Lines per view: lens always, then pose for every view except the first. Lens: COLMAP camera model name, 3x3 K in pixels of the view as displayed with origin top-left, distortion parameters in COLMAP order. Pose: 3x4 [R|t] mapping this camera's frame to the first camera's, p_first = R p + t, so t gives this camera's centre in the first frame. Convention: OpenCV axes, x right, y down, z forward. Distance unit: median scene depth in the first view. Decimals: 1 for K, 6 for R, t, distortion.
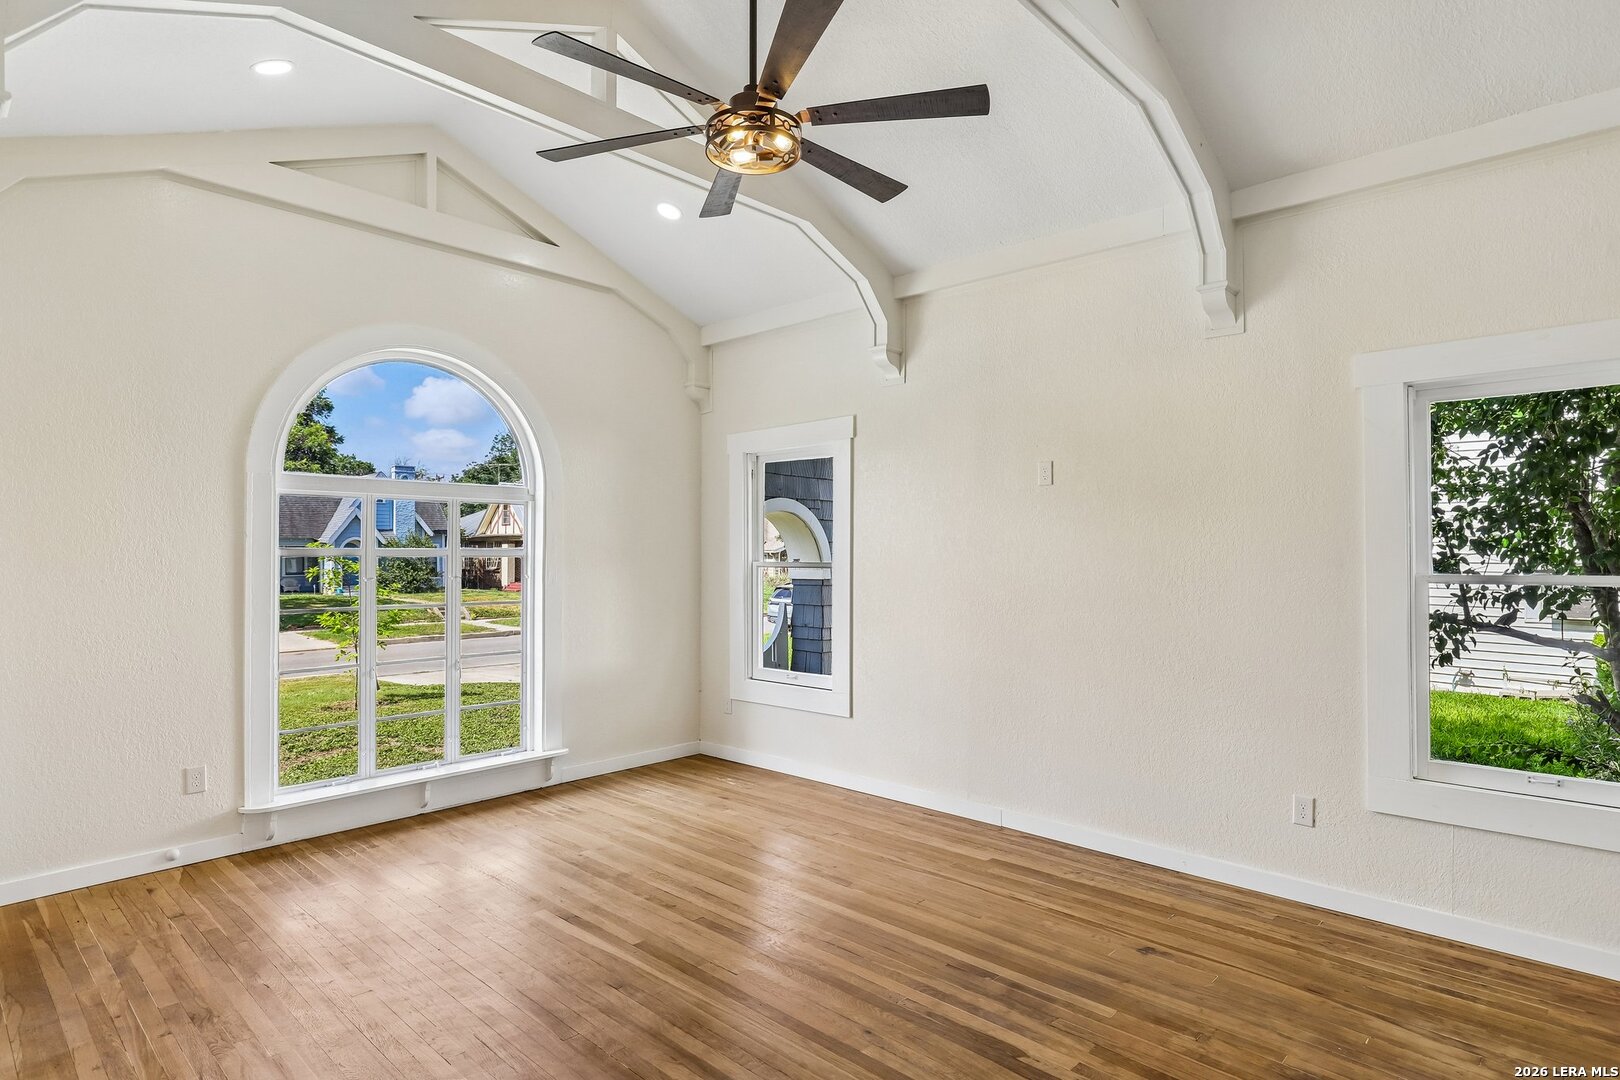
lens RADIAL K [[877.1, 0, 818.7], [0, 877.1, 545.4], [0, 0, 1]] dist [-0.018957, 0.000530]
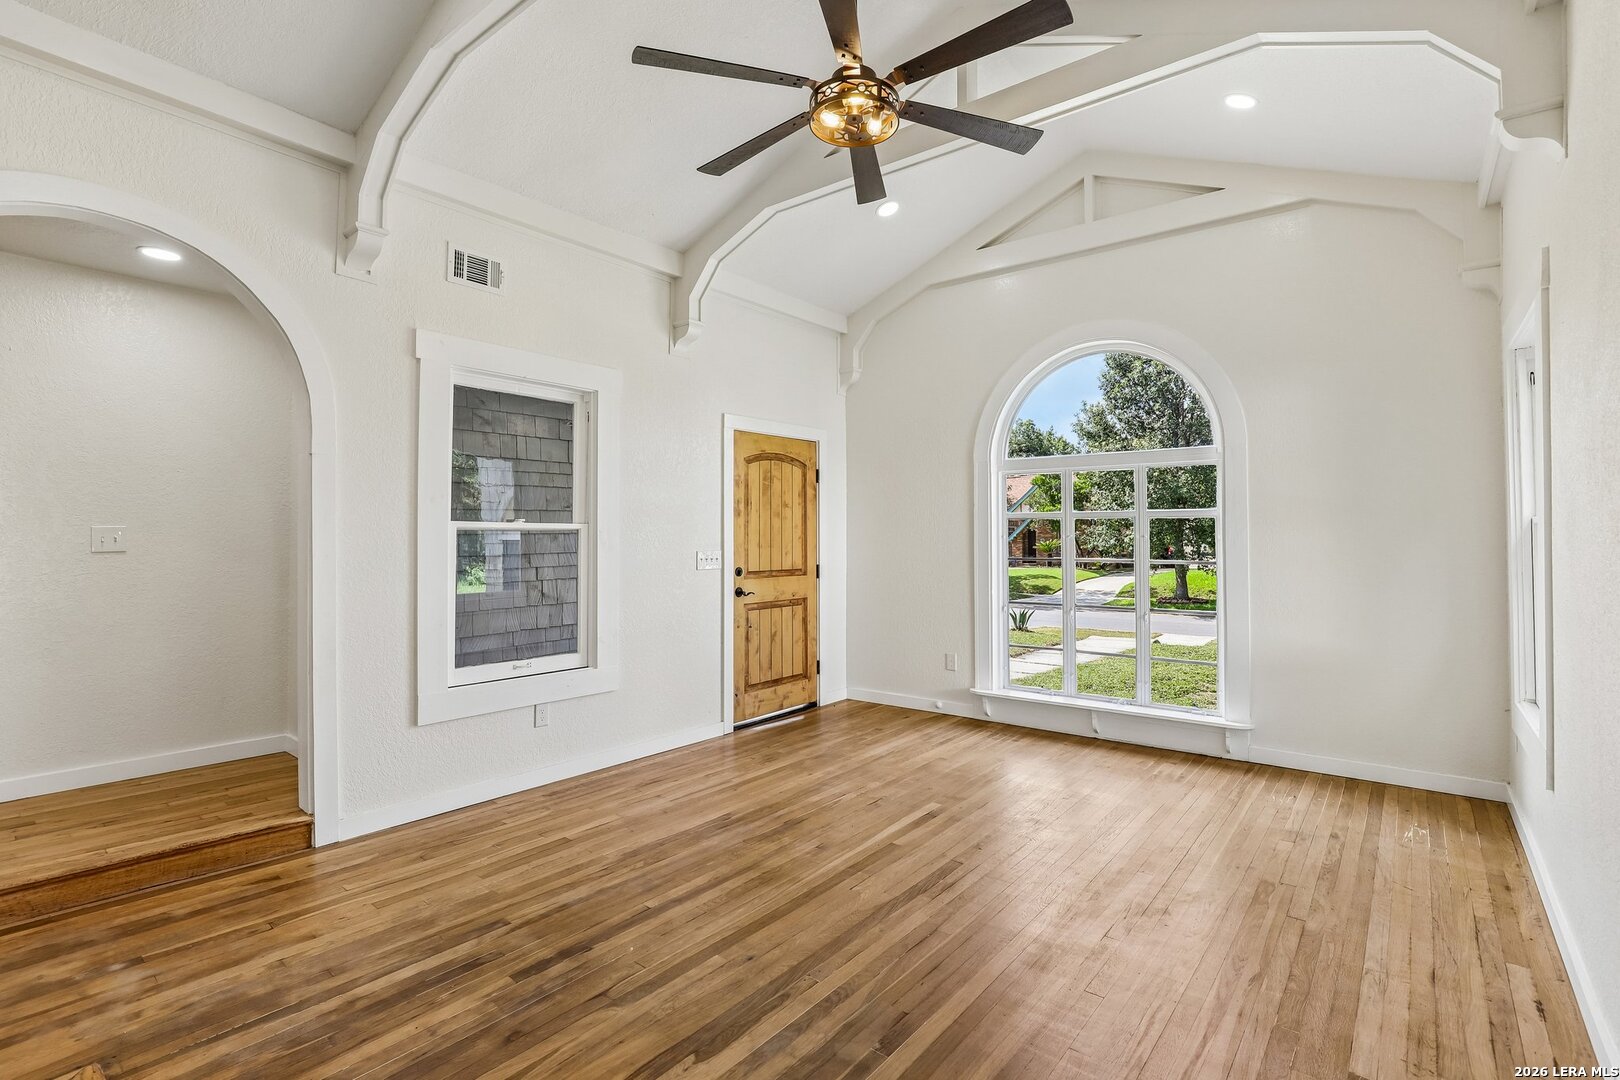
lens RADIAL K [[743.2, 0, 816.0], [0, 743.2, 526.3], [0, 0, 1]] dist [-0.025104, 0.000449]
pose [[0.069843, -0.012841, -0.997475, 0.632041], [0.010567, 0.999871, -0.012132, 0.039248], [0.997502, -0.009693, 0.069970, 0.688485]]
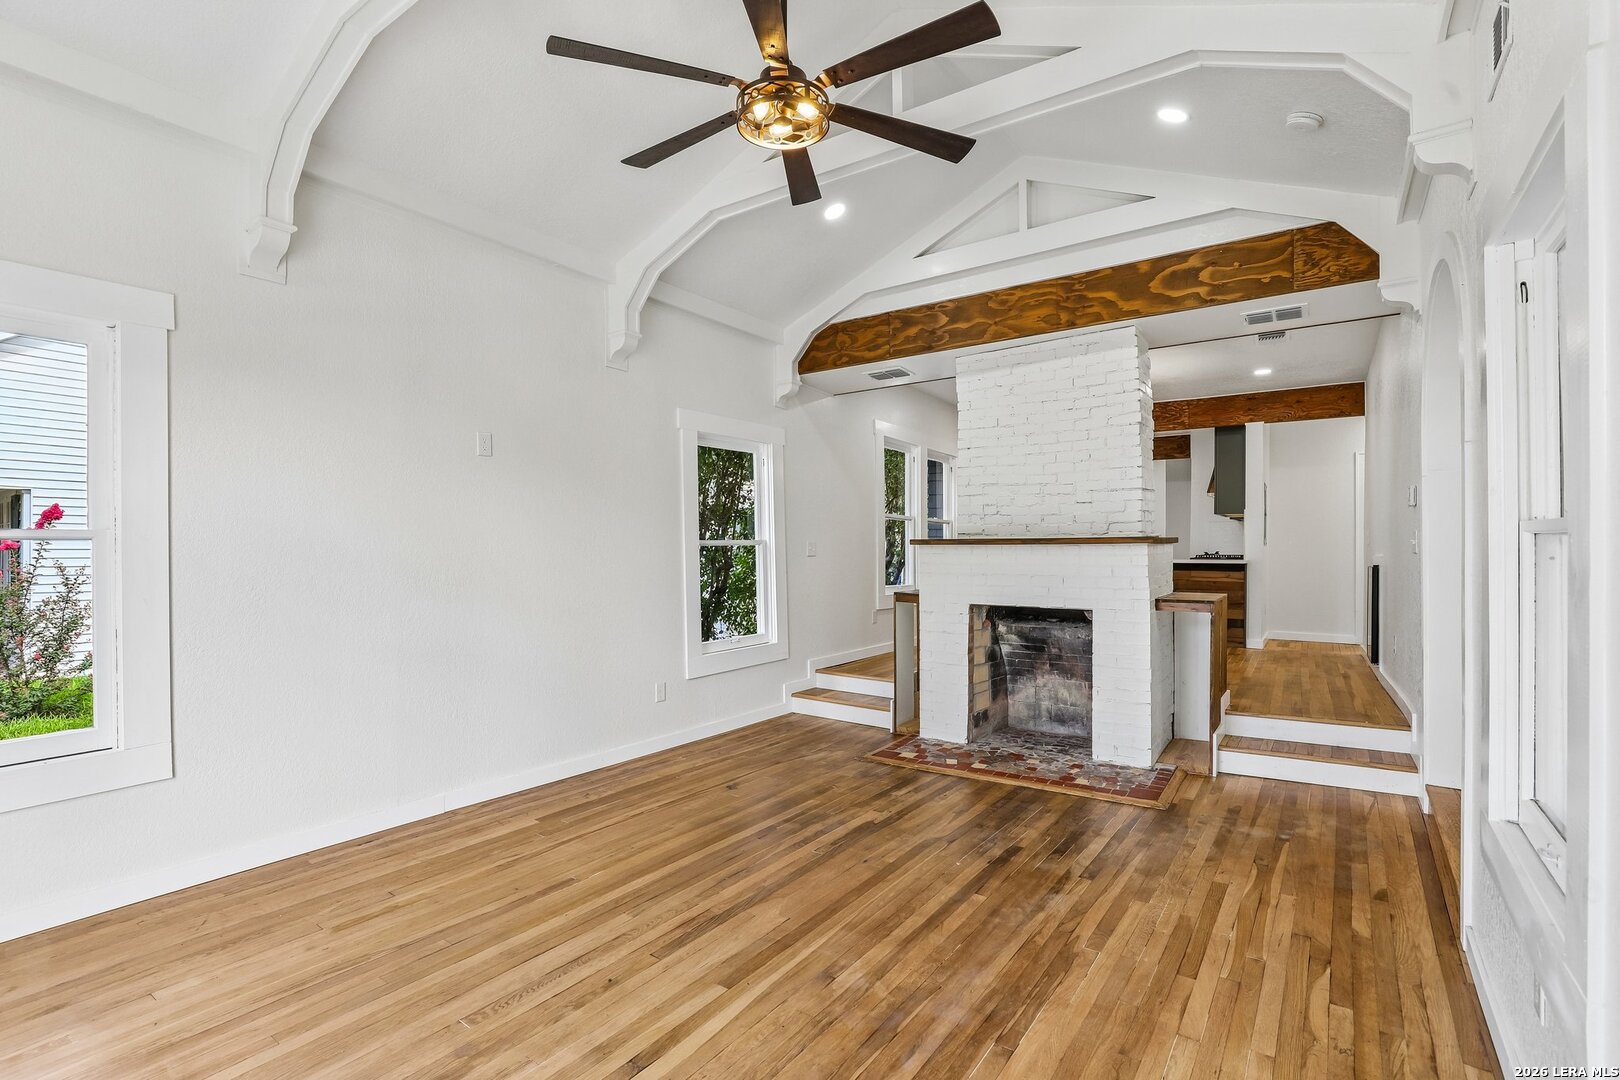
lens RADIAL K [[743.2, 0, 817.6], [0, 743.2, 550.5], [0, 0, 1]] dist [-0.025104, 0.000449]
pose [[-0.137796, -0.006771, 0.990437, -0.742857], [-0.006310, 0.999962, 0.005959, 0.036432], [-0.990441, -0.005428, -0.137834, 0.836635]]
